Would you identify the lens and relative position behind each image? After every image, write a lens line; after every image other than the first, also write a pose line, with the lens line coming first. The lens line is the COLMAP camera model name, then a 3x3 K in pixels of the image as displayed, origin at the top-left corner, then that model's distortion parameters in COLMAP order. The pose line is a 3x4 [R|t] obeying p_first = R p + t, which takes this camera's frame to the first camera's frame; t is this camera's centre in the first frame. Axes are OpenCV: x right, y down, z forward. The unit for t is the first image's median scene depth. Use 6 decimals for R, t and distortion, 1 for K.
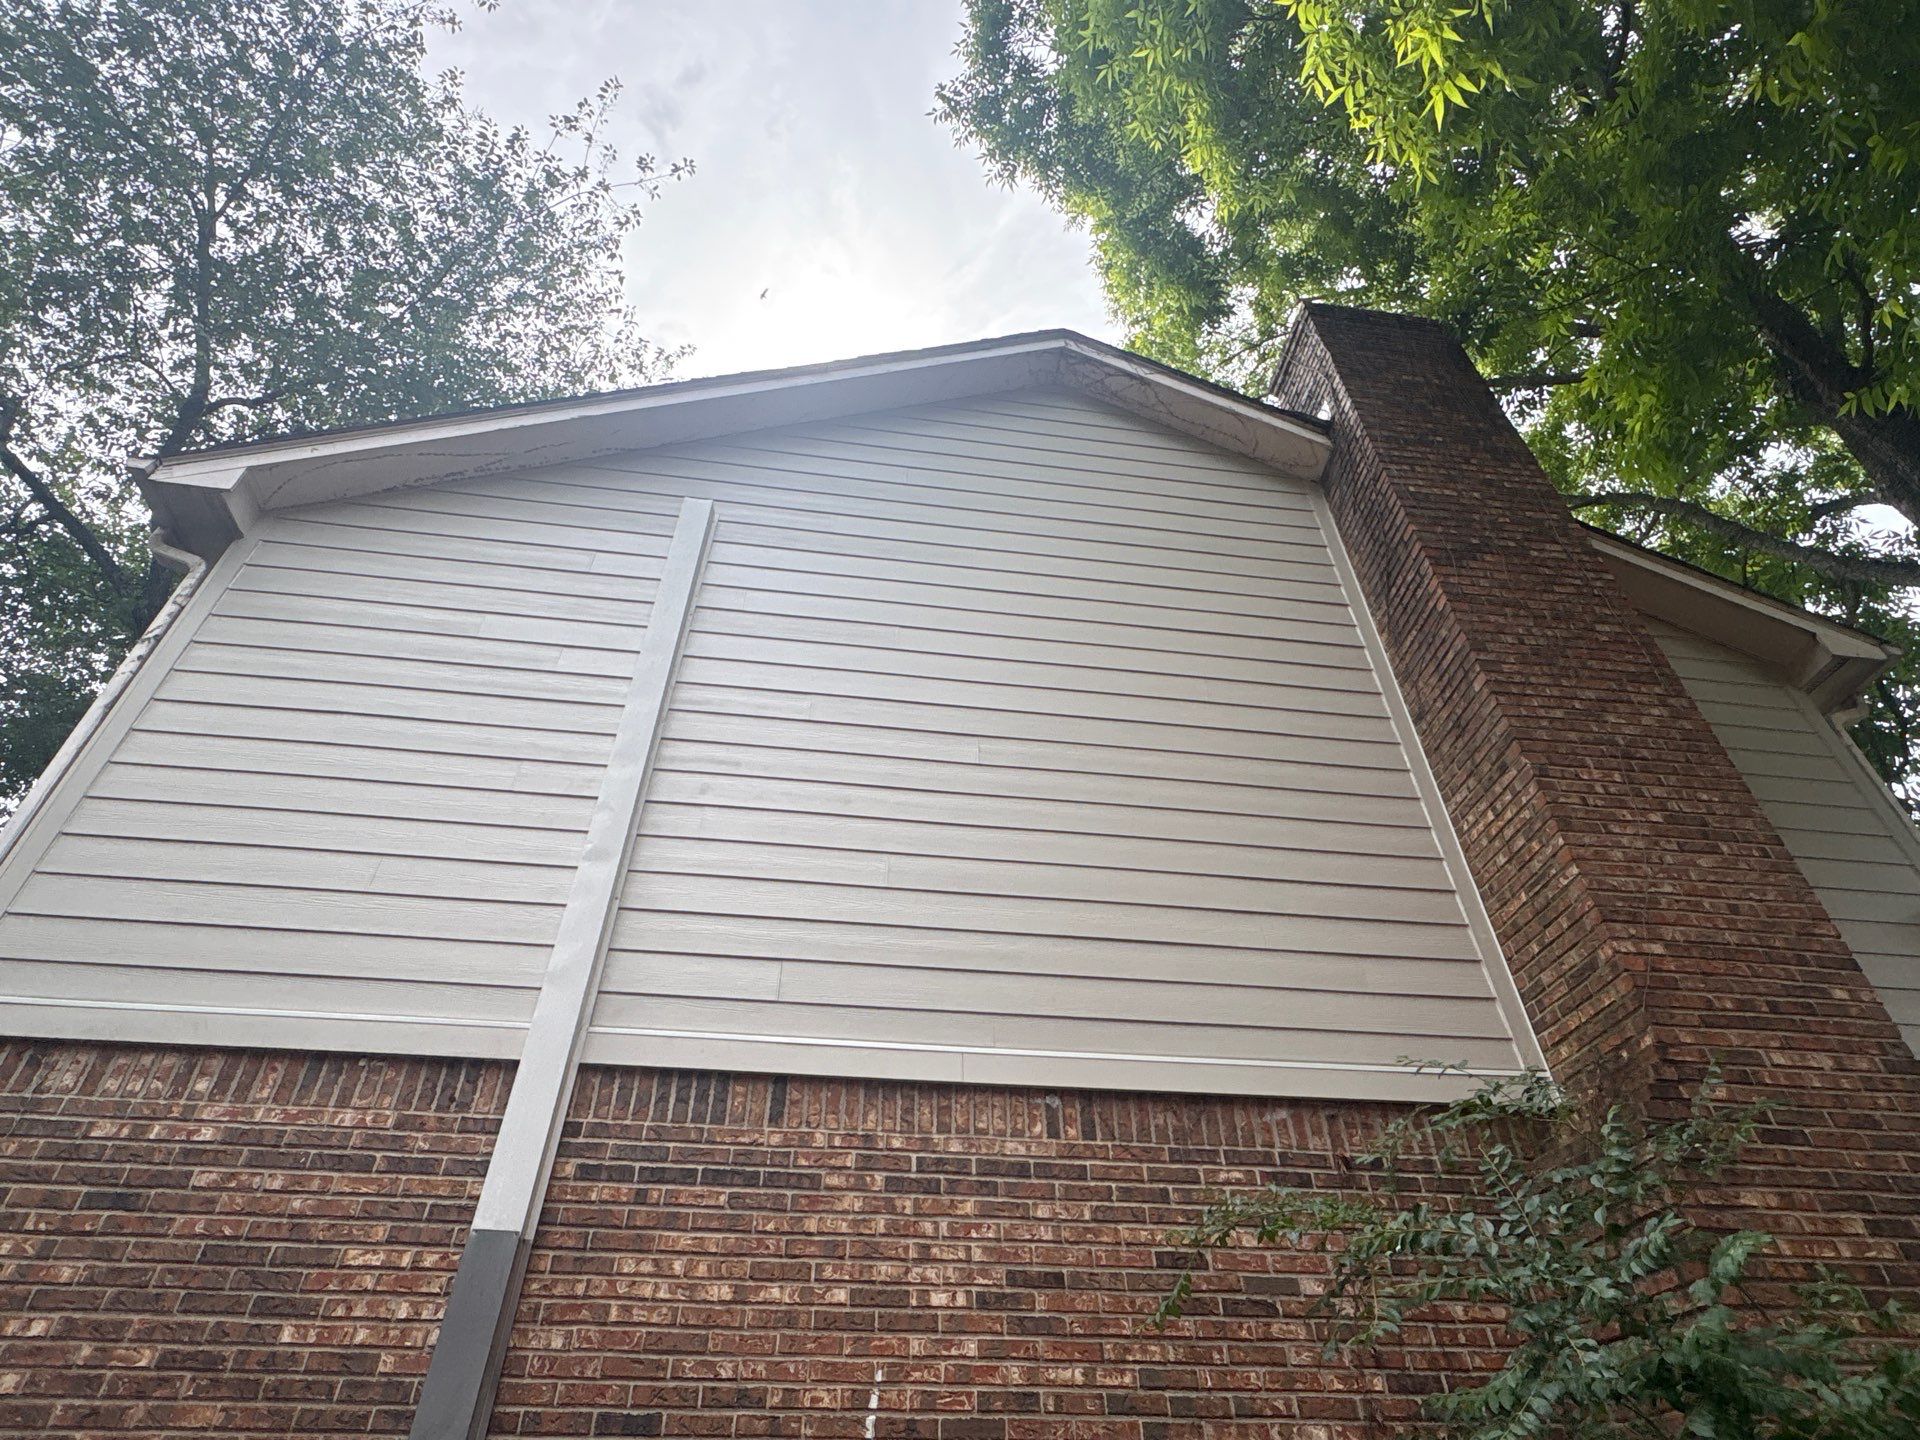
lens RADIAL K [[1024.4, 0, 964.4], [0, 1024.4, 728.0], [0, 0, 1]] dist [0.000220, 0.002509]
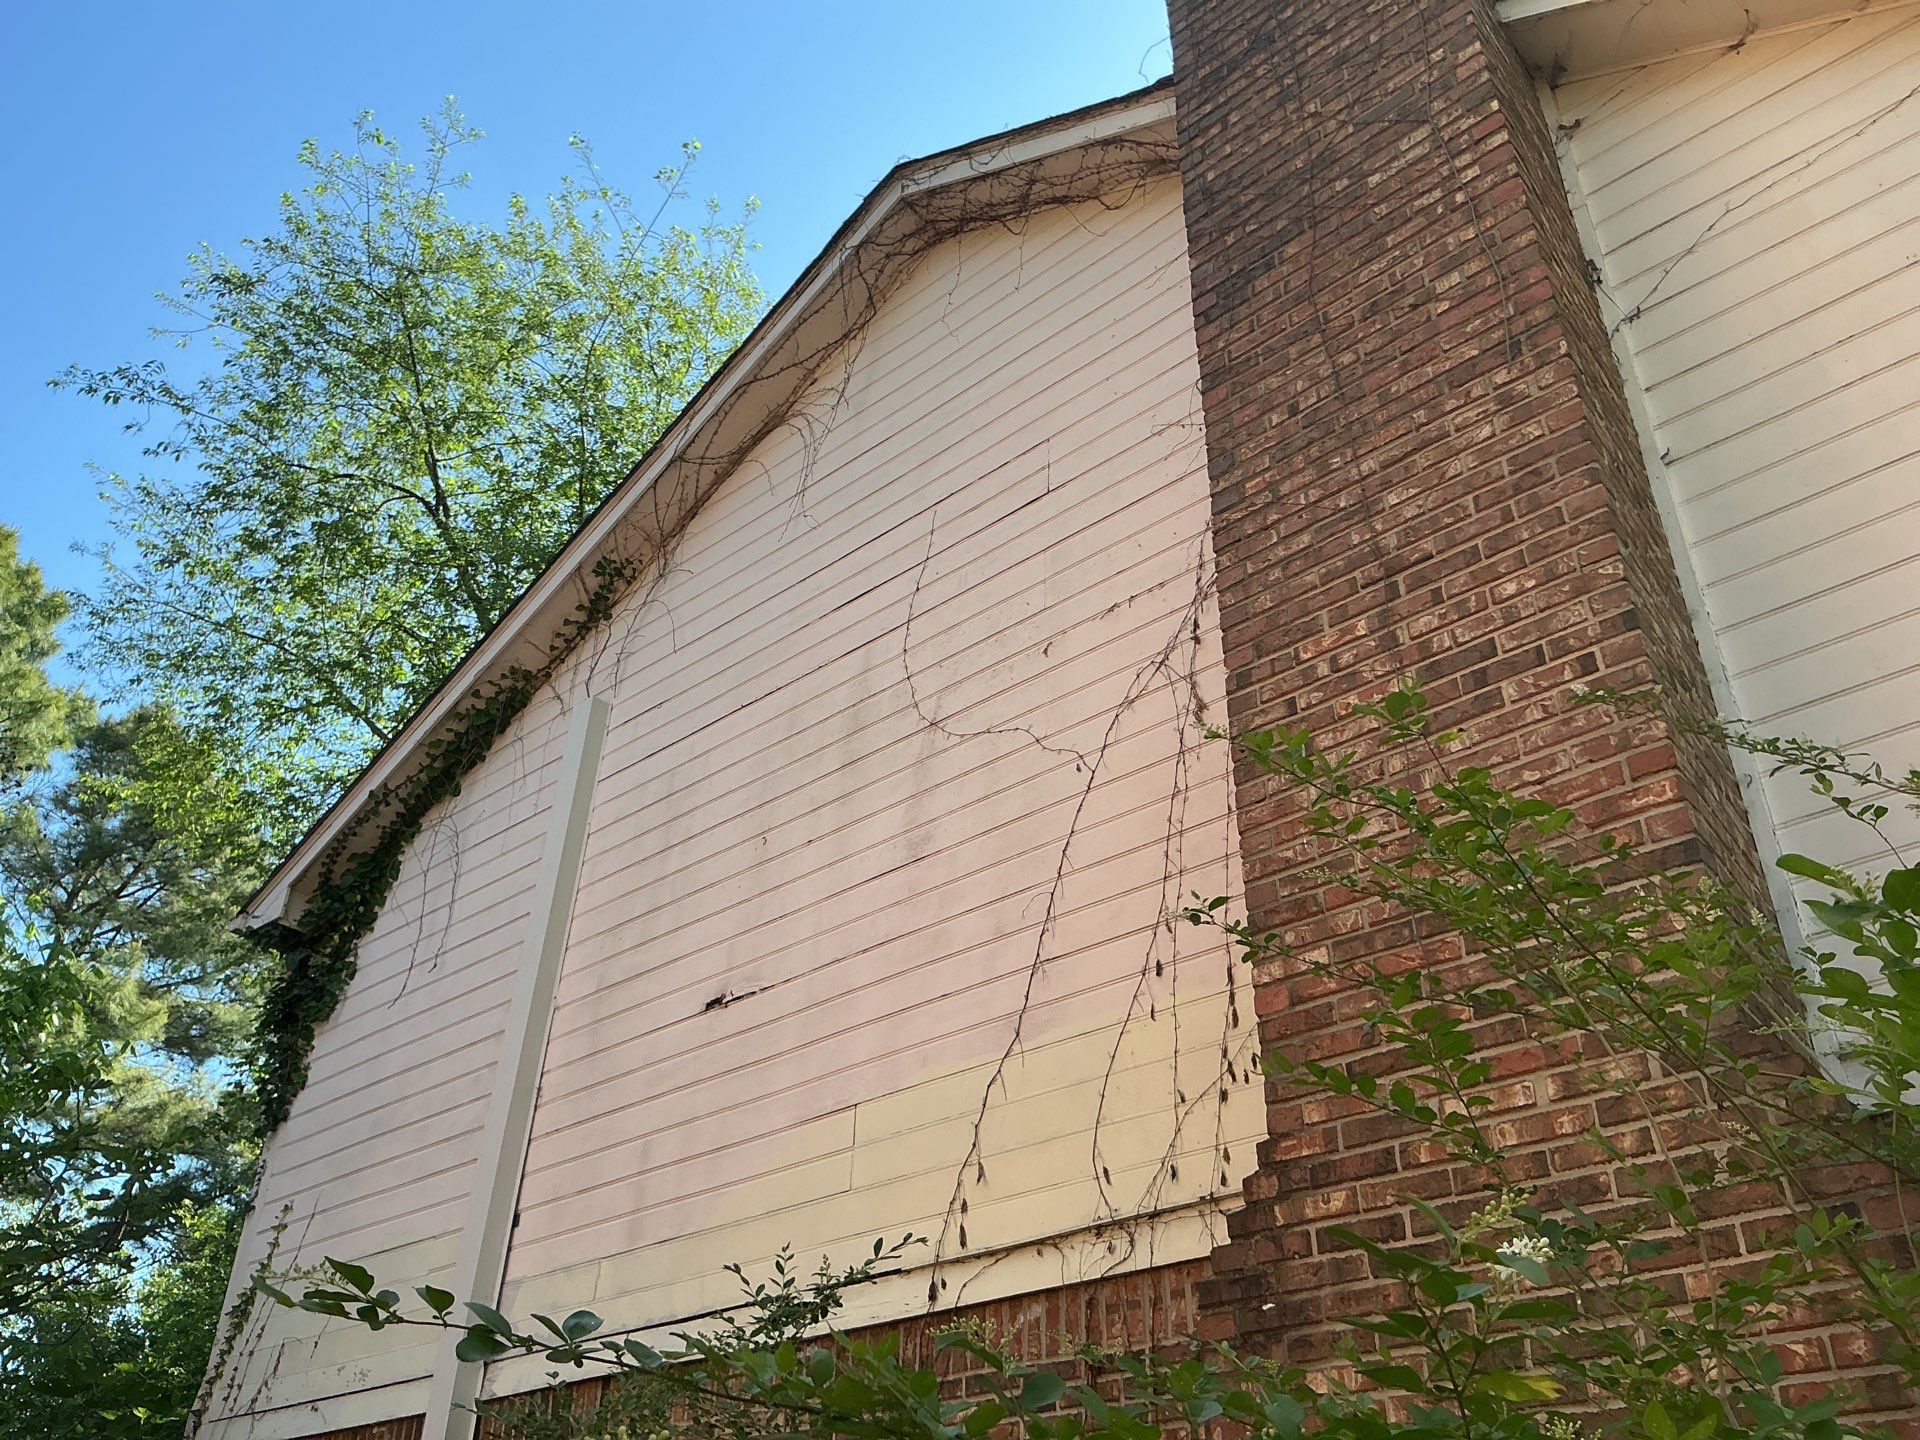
lens RADIAL K [[1576.8, 0, 958.0], [0, 1576.8, 716.8], [0, 0, 1]] dist [0.182502, -0.413169]
pose [[0.662012, -0.405223, -0.630503, 1.301783], [0.470030, 0.879719, -0.071874, 0.063417], [0.583791, -0.248774, 0.772852, 0.200162]]
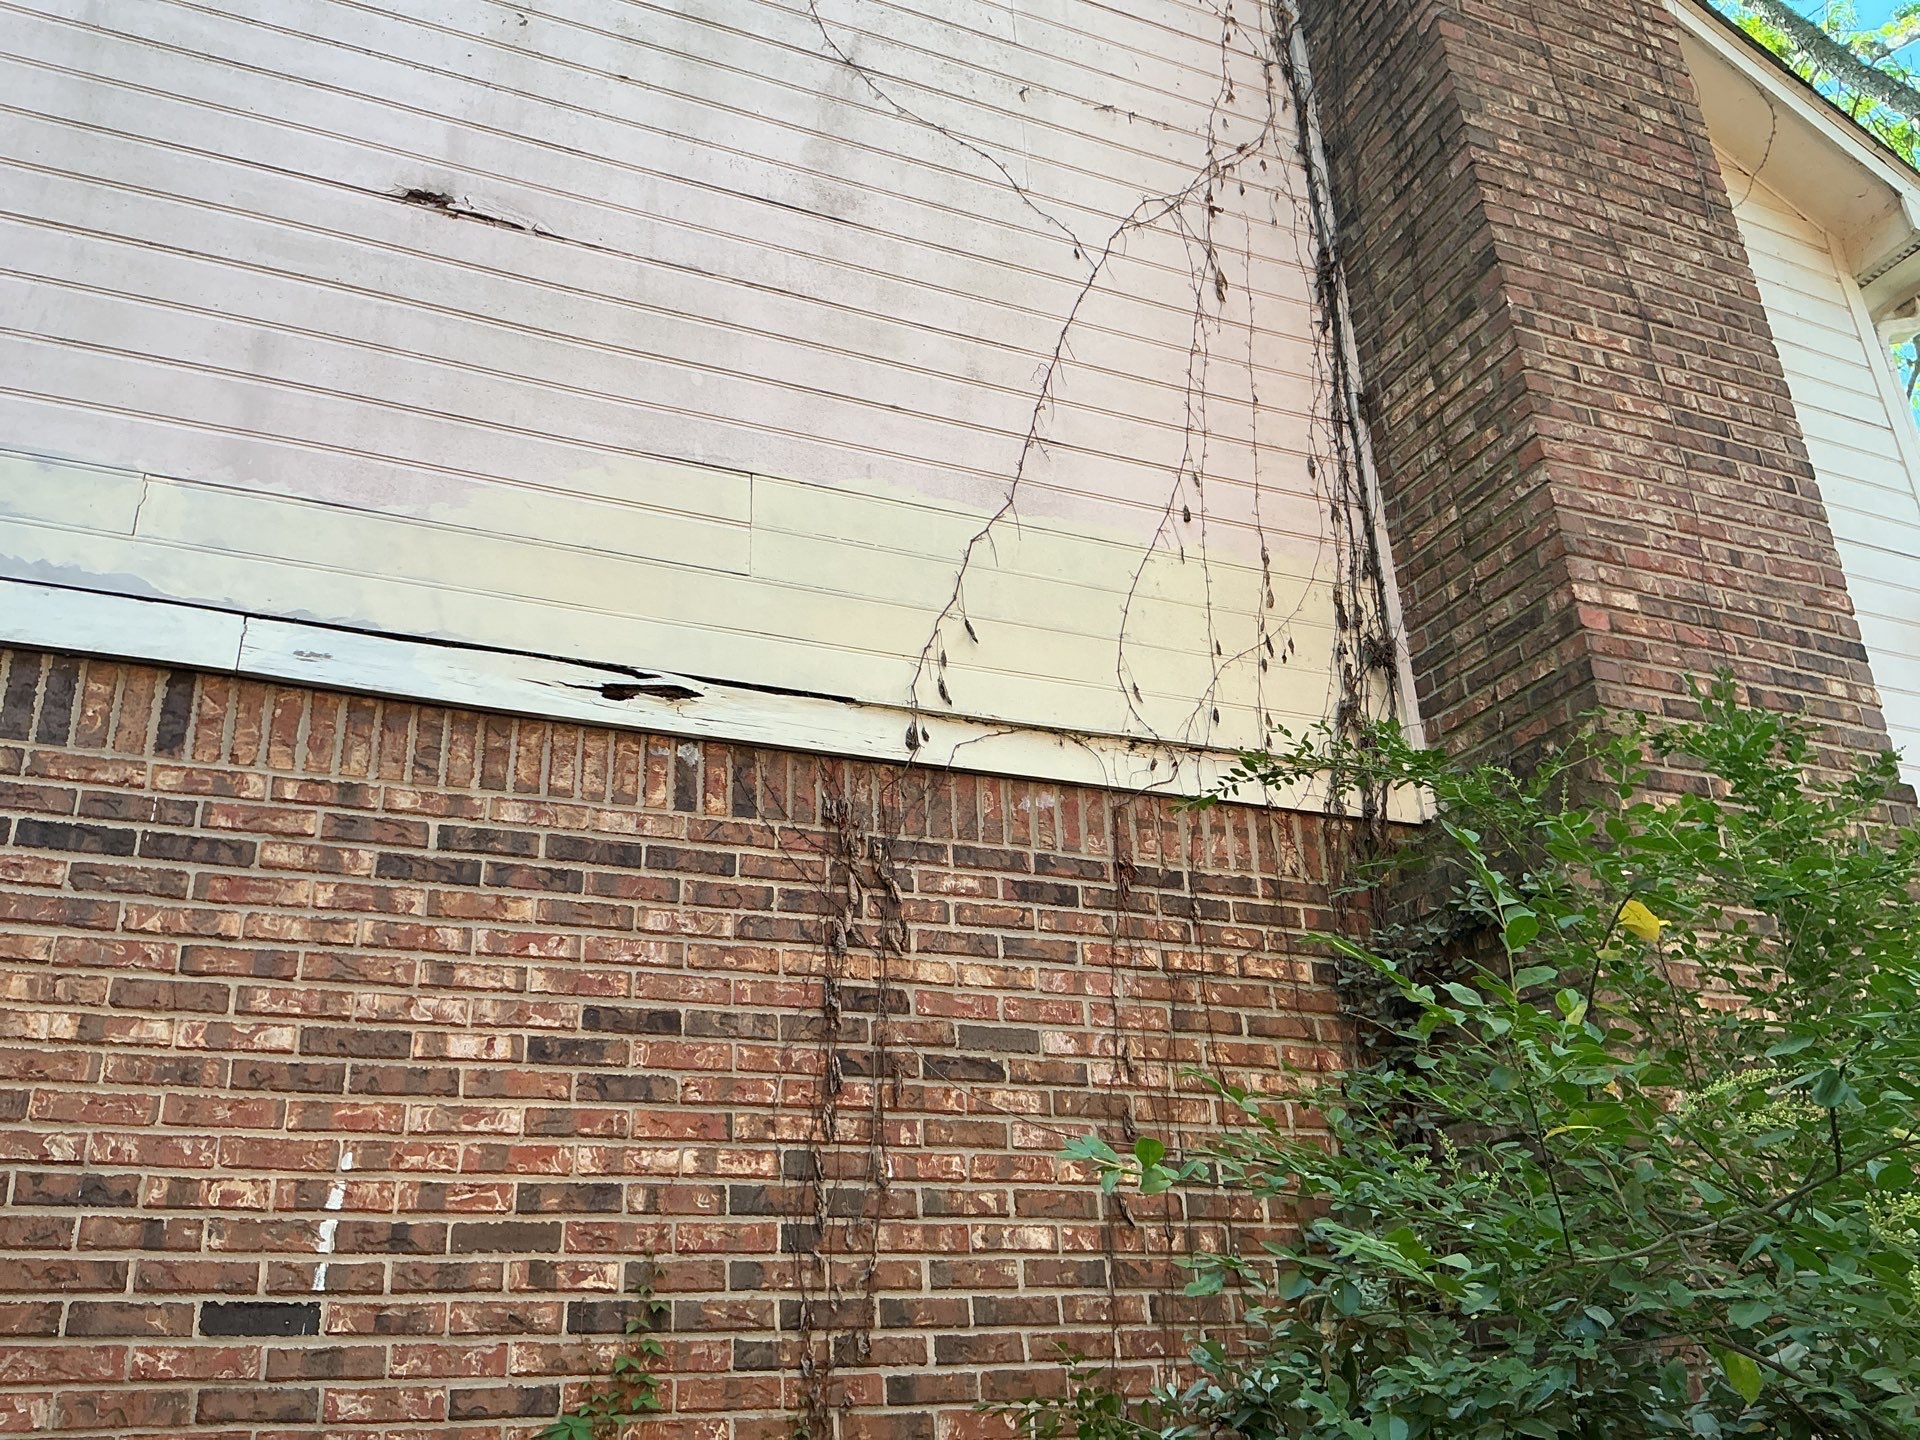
lens RADIAL K [[1555.3, 0, 952.9], [0, 1555.3, 729.4], [0, 0, 1]] dist [0.124237, -0.251548]
pose [[0.964287, 0.075880, 0.253759, 0.003280], [-0.145828, 0.951892, 0.269509, 0.091204], [-0.221101, -0.296890, 0.928962, 0.138600]]
